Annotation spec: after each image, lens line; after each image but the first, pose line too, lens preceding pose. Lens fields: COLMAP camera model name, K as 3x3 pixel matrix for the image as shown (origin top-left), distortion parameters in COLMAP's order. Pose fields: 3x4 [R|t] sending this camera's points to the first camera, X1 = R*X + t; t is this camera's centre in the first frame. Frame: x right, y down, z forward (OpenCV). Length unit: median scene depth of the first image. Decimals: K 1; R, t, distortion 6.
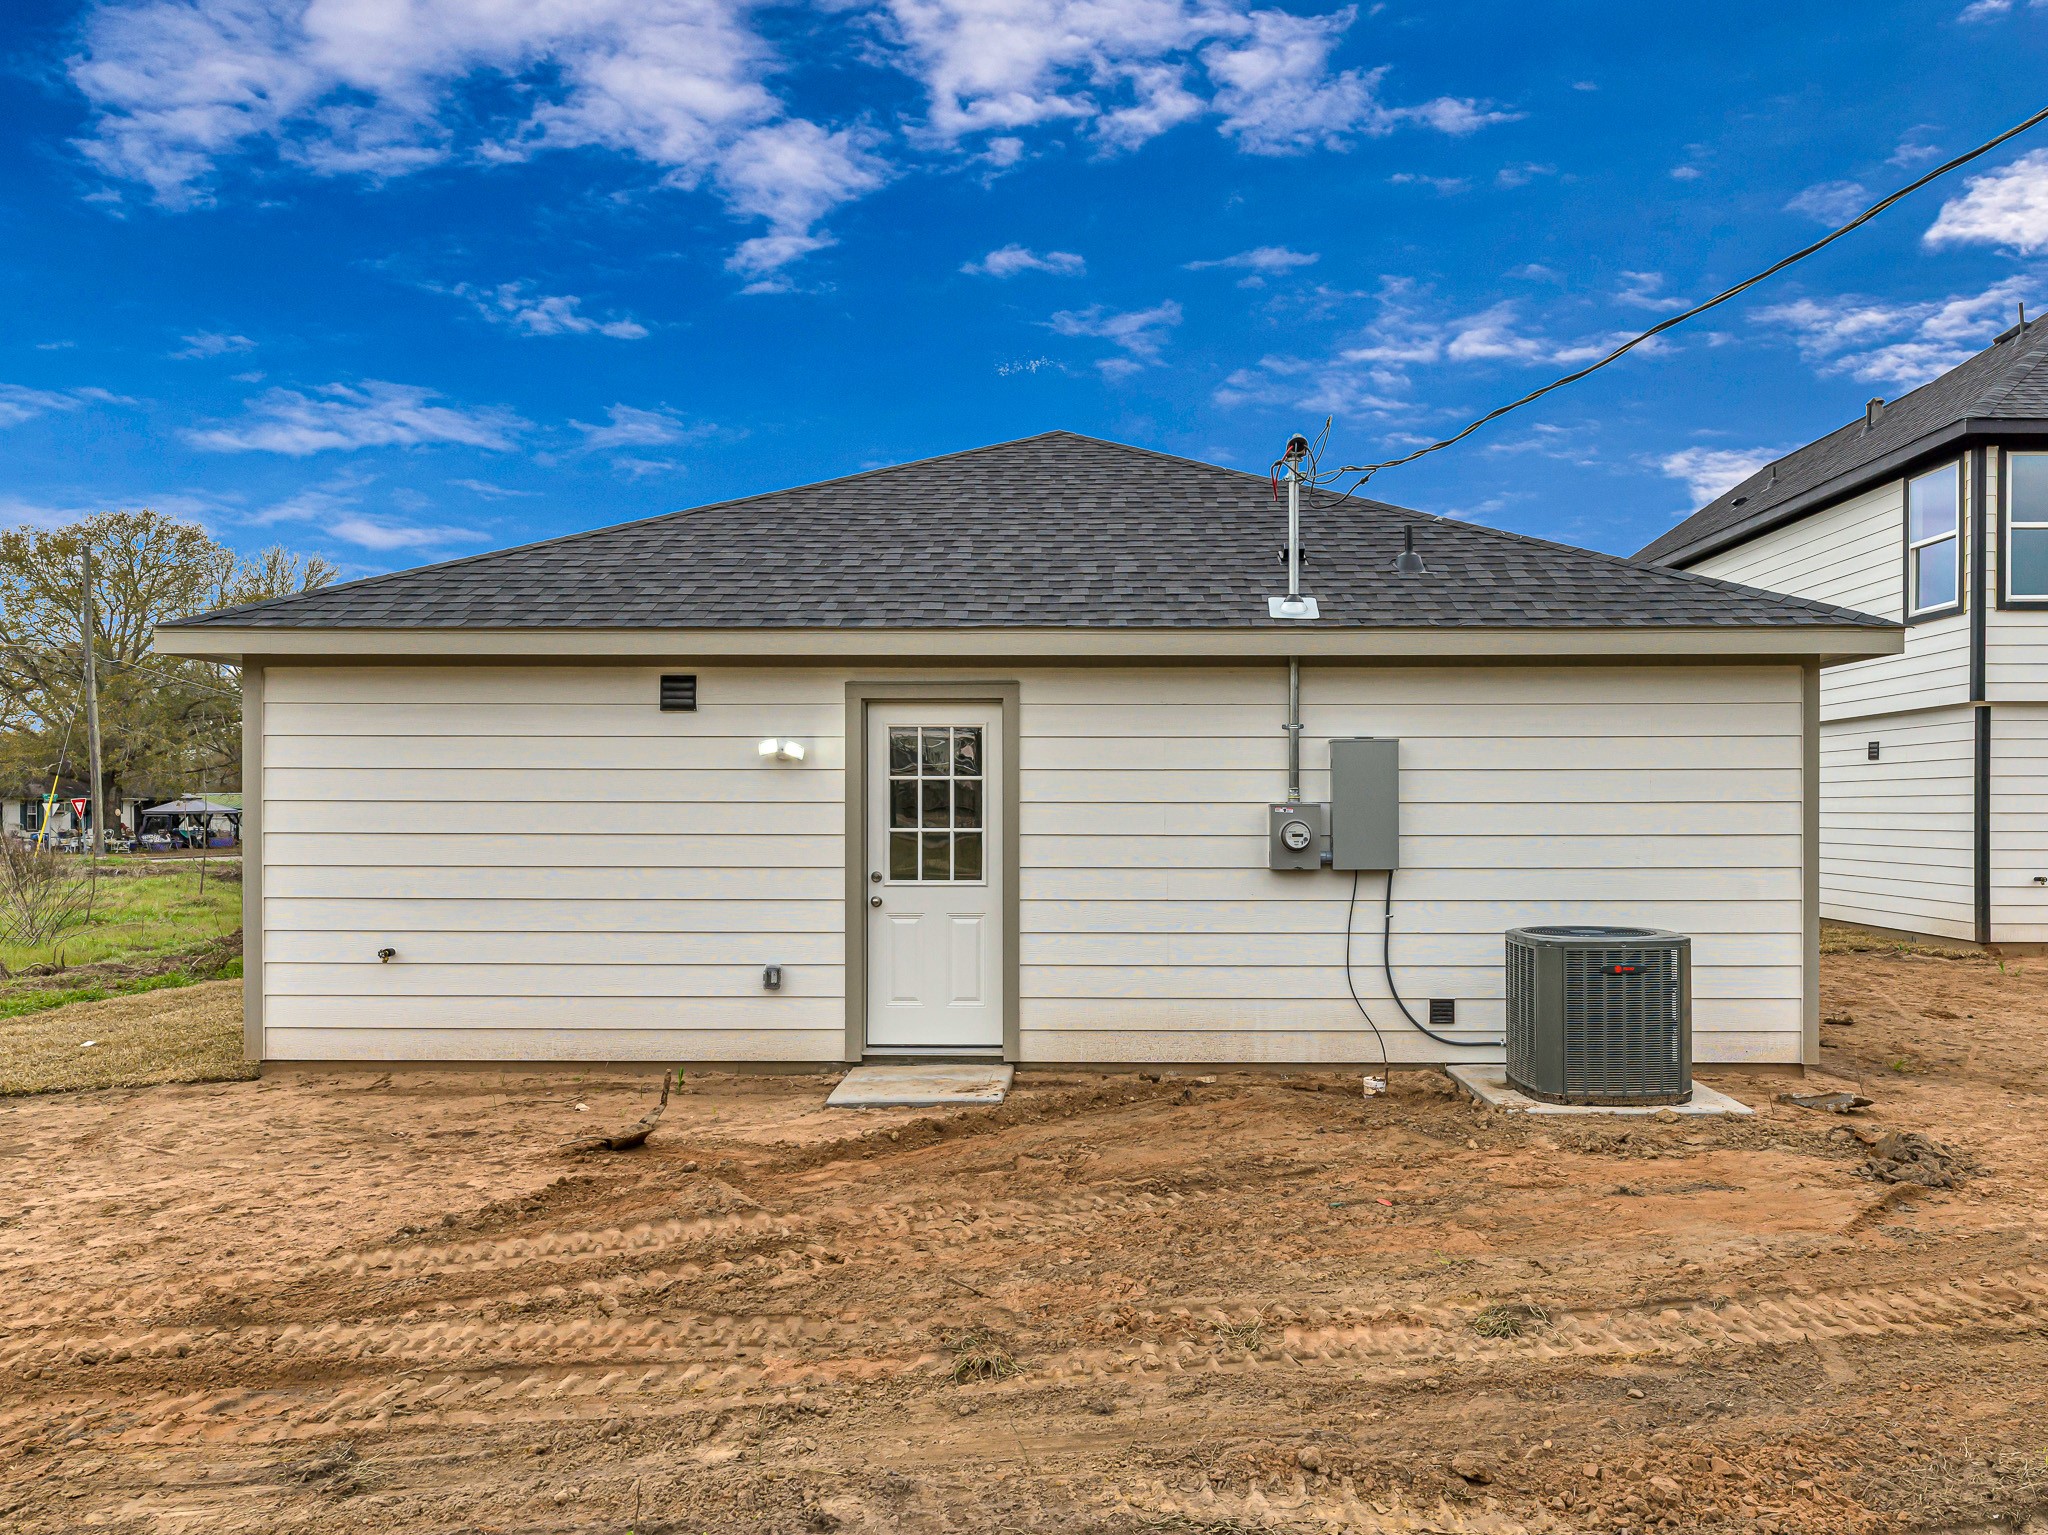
lens RADIAL K [[1023.2, 0, 1018.2], [0, 1023.2, 719.3], [0, 0, 1]] dist [0.004141, -0.001211]
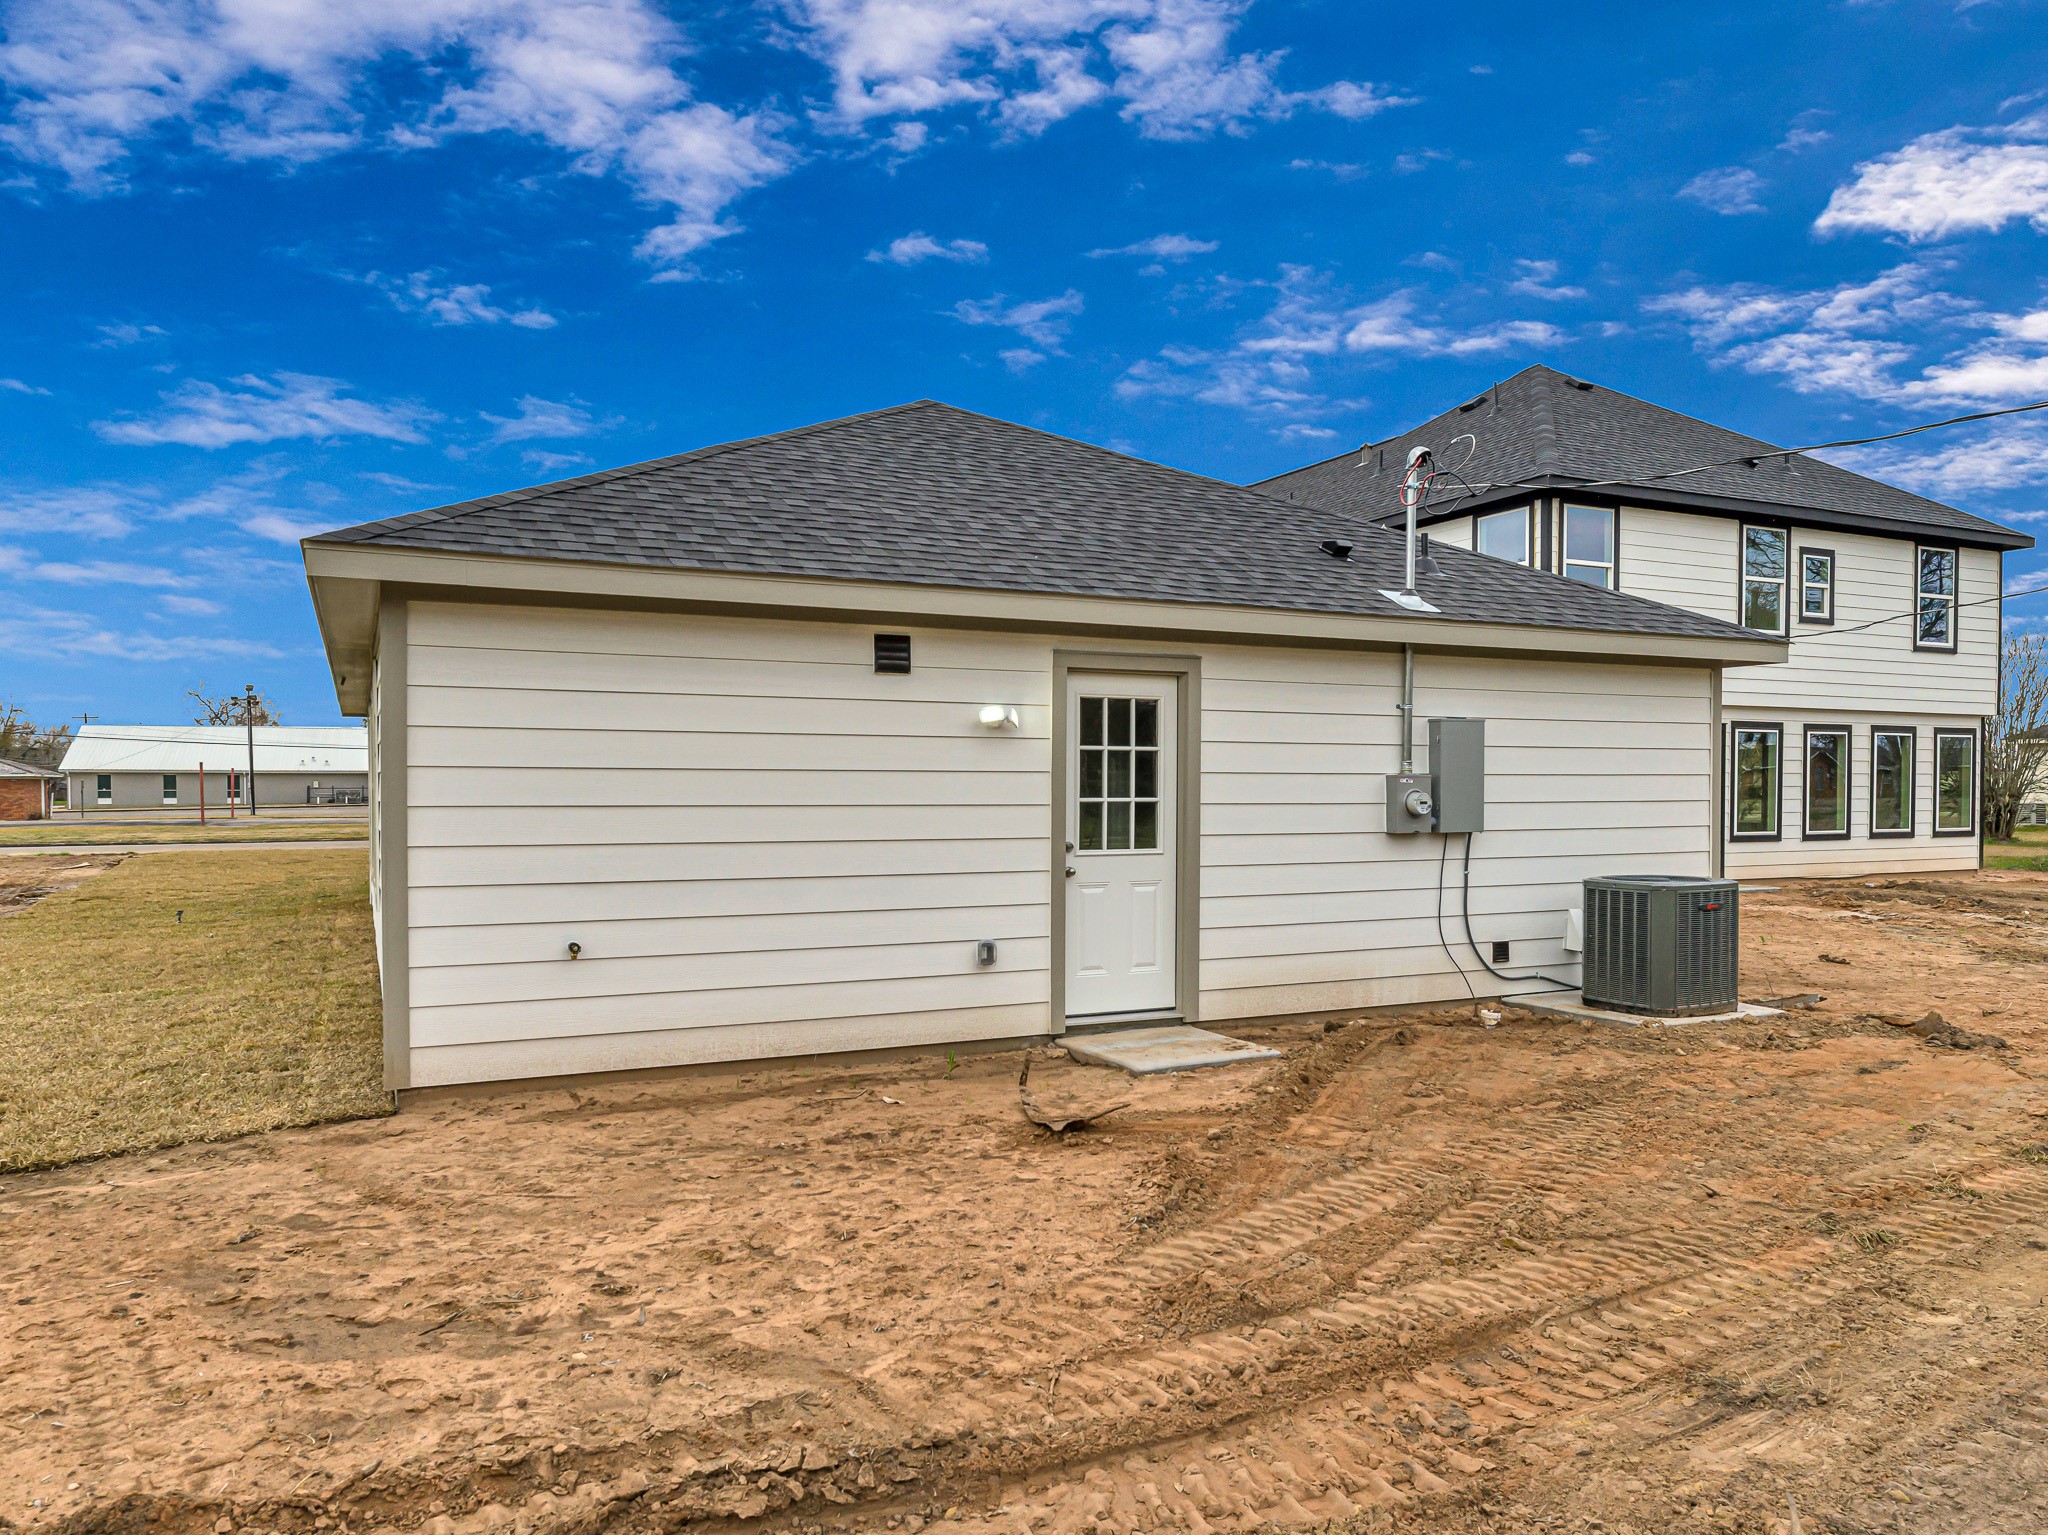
lens RADIAL K [[1030.4, 0, 1005.8], [0, 1030.4, 698.8], [0, 0, 1]] dist [0.001756, -0.000015]
pose [[0.942189, 0.028149, 0.333897, -0.537533], [-0.030082, 0.999547, 0.000621, 0.011338], [-0.333729, -0.010629, 0.942609, 0.078548]]
